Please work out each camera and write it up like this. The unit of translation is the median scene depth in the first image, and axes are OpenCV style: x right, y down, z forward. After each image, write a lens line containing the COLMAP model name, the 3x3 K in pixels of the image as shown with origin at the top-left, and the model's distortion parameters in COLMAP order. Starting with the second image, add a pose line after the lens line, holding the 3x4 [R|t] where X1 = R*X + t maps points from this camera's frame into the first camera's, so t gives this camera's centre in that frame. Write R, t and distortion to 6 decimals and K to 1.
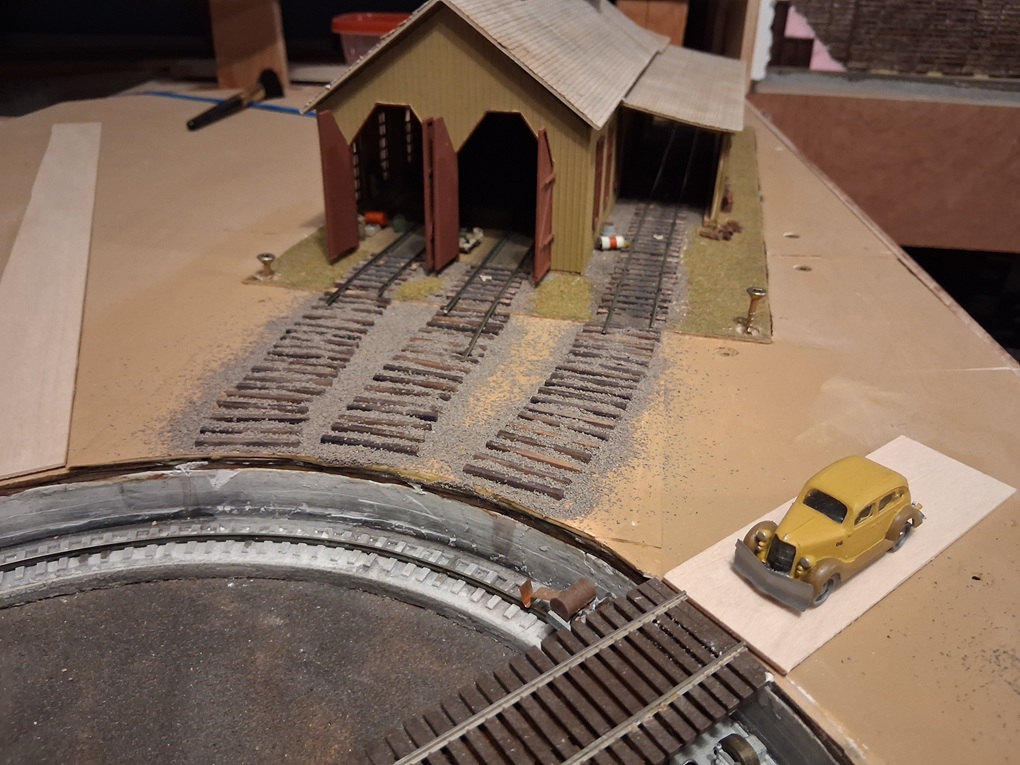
lens RADIAL K [[775.2, 0, 510.0], [0, 775.2, 382.5], [0, 0, 1]] dist [0.084441, -0.139331]
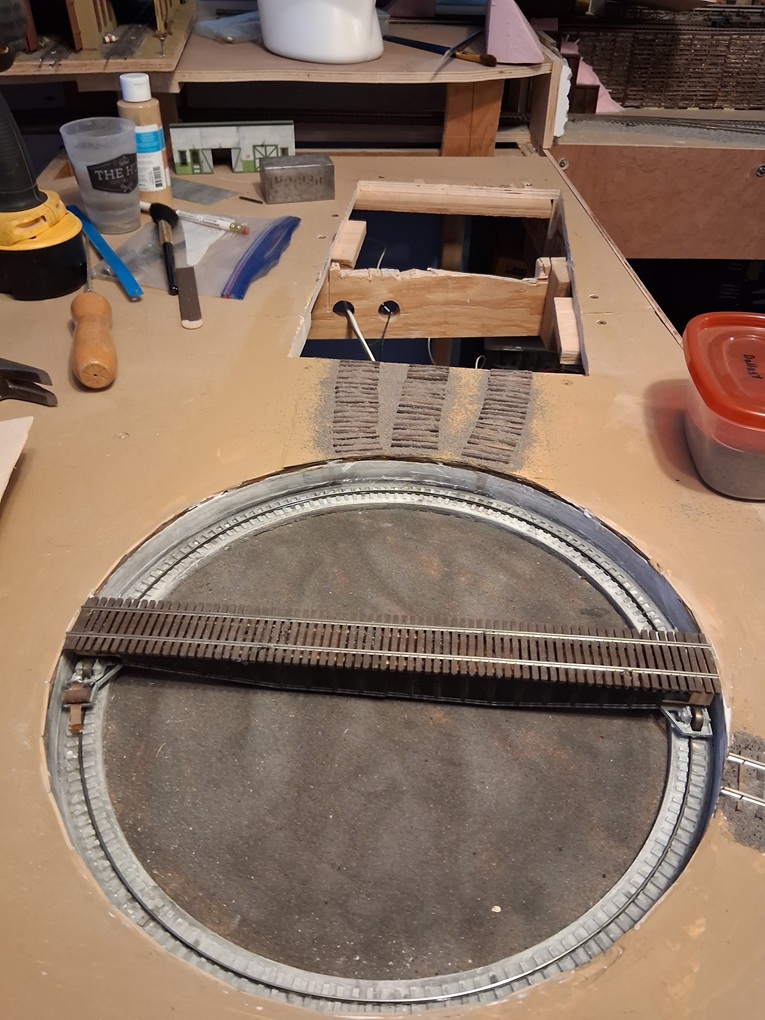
lens RADIAL K [[762.1, 0, 382.5], [0, 762.1, 510.0], [0, 0, 1]] dist [0.096760, -0.145723]
pose [[0.991919, -0.085144, 0.094055, -0.429744], [0.065306, 0.978258, 0.196843, -0.151370], [-0.108770, -0.189110, 0.975913, -0.977022]]
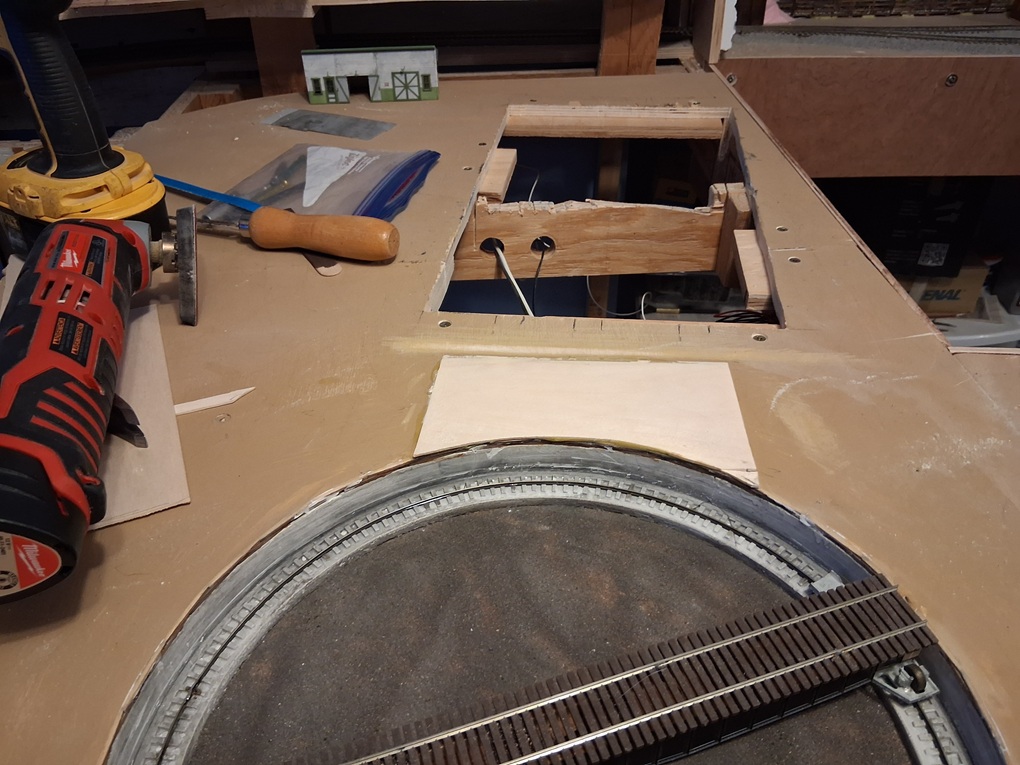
lens RADIAL K [[762.1, 0, 510.0], [0, 762.1, 382.5], [0, 0, 1]] dist [0.096760, -0.145723]
pose [[0.993648, -0.096176, 0.058434, -0.372568], [0.087114, 0.986077, 0.141644, -0.242875], [-0.071243, -0.135654, 0.988192, -0.597323]]
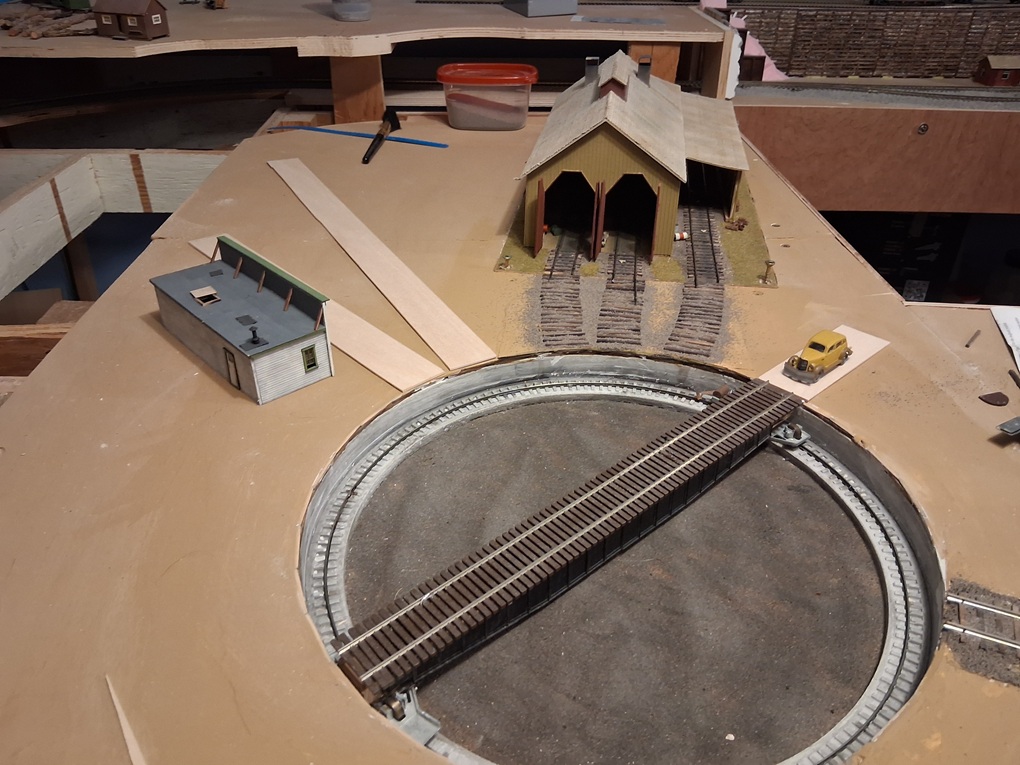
lens RADIAL K [[765.9, 0, 510.0], [0, 765.9, 382.5], [0, 0, 1]] dist [0.132568, -0.218582]
pose [[0.995673, -0.061550, 0.069615, -0.596807], [0.057275, 0.996442, 0.061829, 0.035425], [-0.073173, -0.057574, 0.995656, -1.130150]]
